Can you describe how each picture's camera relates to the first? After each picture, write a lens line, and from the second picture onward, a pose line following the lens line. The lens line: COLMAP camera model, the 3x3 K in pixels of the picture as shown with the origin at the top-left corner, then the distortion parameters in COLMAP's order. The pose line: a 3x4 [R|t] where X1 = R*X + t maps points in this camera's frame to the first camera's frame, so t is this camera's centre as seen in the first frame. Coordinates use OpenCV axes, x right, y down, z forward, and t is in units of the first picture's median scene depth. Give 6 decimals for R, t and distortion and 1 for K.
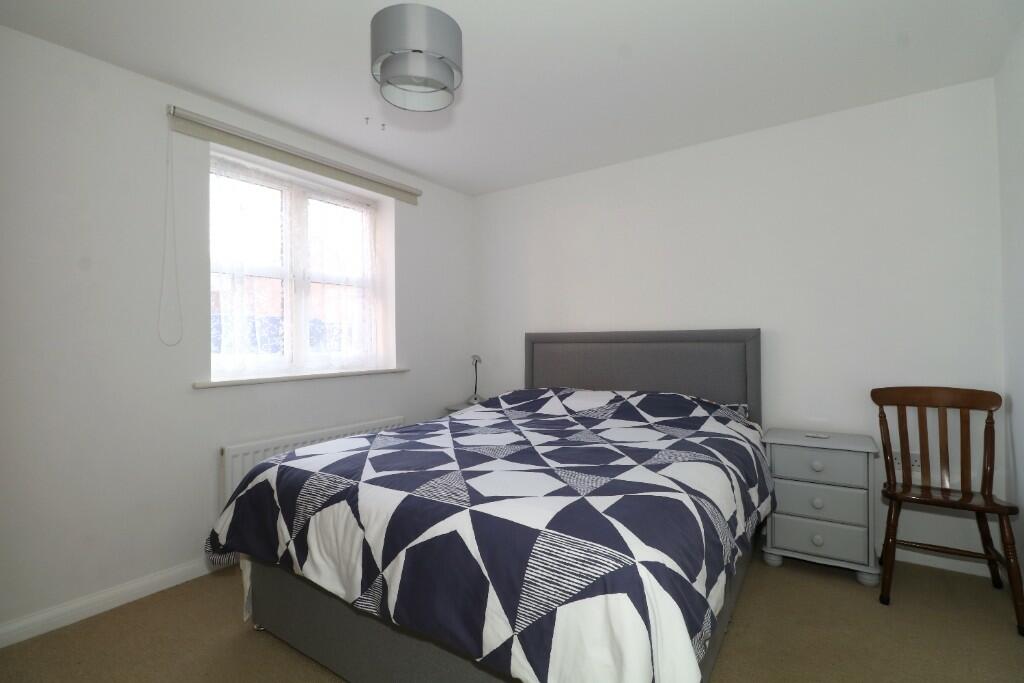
lens RADIAL K [[475.8, 0, 508.7], [0, 475.8, 336.7], [0, 0, 1]] dist [-0.003774, -0.011141]
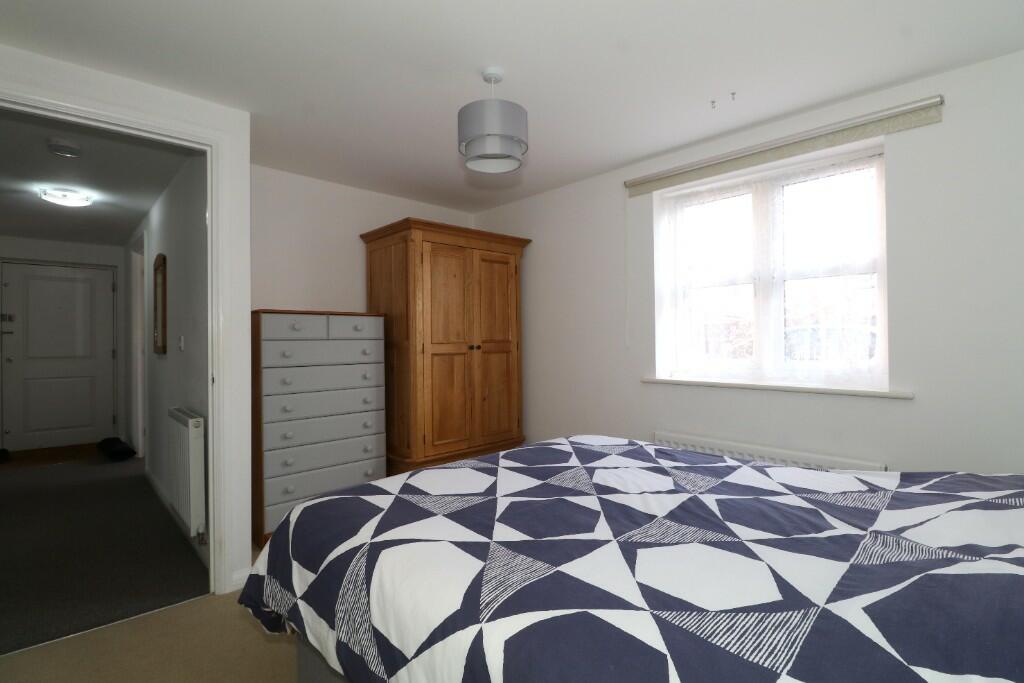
lens RADIAL K [[475.8, 0, 508.7], [0, 475.8, 336.7], [0, 0, 1]] dist [-0.003774, -0.011141]
pose [[-0.176509, 0.004530, -0.984289, 0.627112], [0.019575, 0.999808, 0.001091, -0.024952], [0.984104, -0.019075, -0.176564, 0.741784]]
